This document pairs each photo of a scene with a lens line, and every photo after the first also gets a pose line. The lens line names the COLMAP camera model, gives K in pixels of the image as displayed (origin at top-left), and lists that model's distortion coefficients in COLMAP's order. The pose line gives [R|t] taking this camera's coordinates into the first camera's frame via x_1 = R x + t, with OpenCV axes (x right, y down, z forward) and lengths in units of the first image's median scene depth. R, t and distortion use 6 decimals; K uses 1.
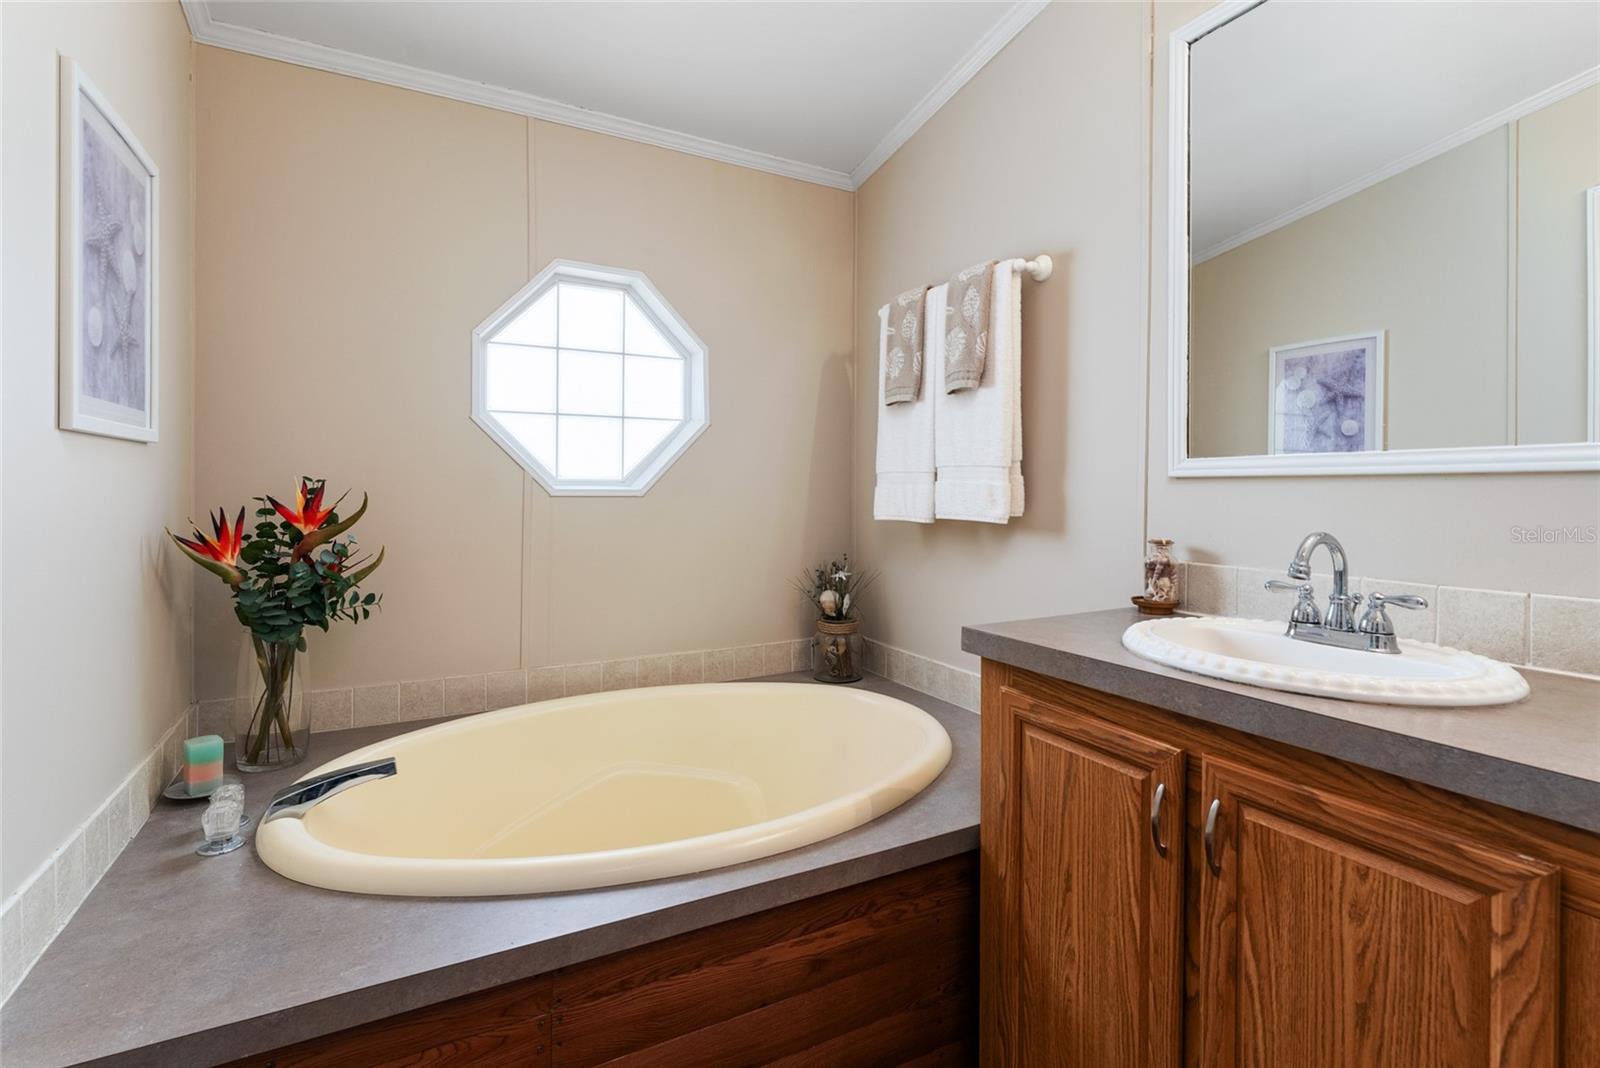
lens RADIAL K [[749.9, 0, 813.7], [0, 749.9, 489.9], [0, 0, 1]] dist [0.001494, 0.000060]
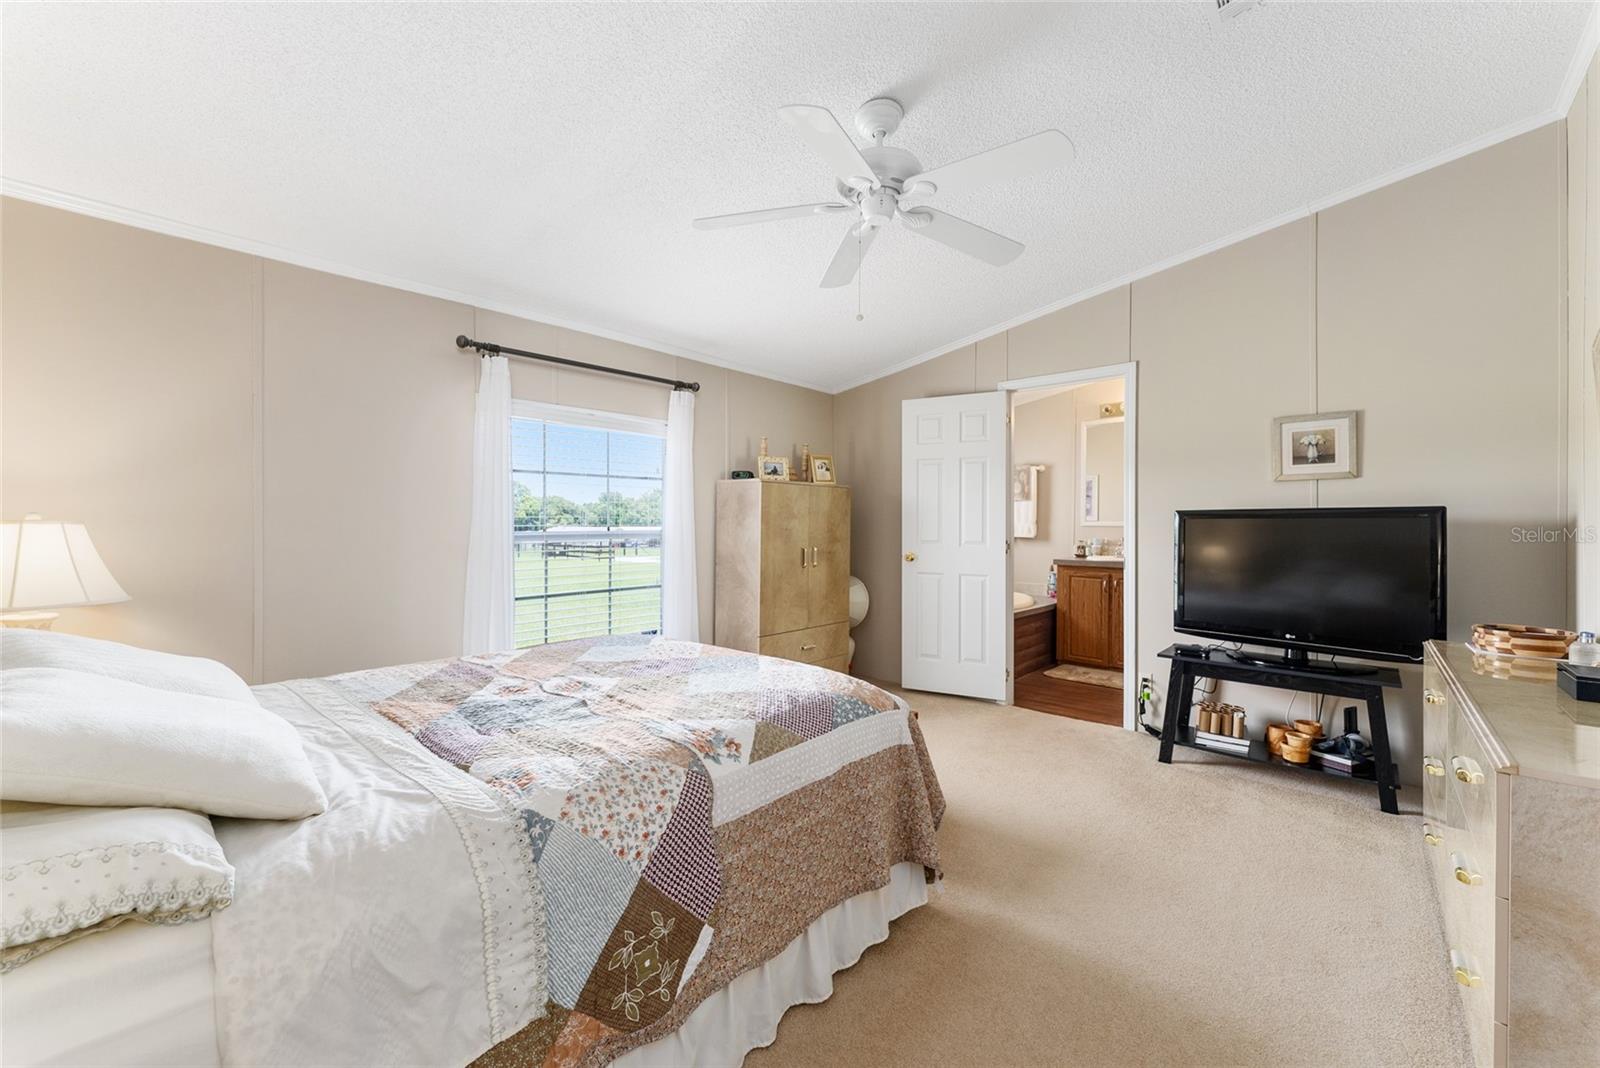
lens RADIAL K [[635.1, 0, 798.1], [0, 635.1, 529.0], [0, 0, 1]] dist [-0.000087, -0.000003]
pose [[0.939207, 0.000481, 0.343352, -2.647192], [-0.001394, 0.999996, 0.002412, -0.004520], [-0.343350, -0.002744, 0.939204, -2.136072]]
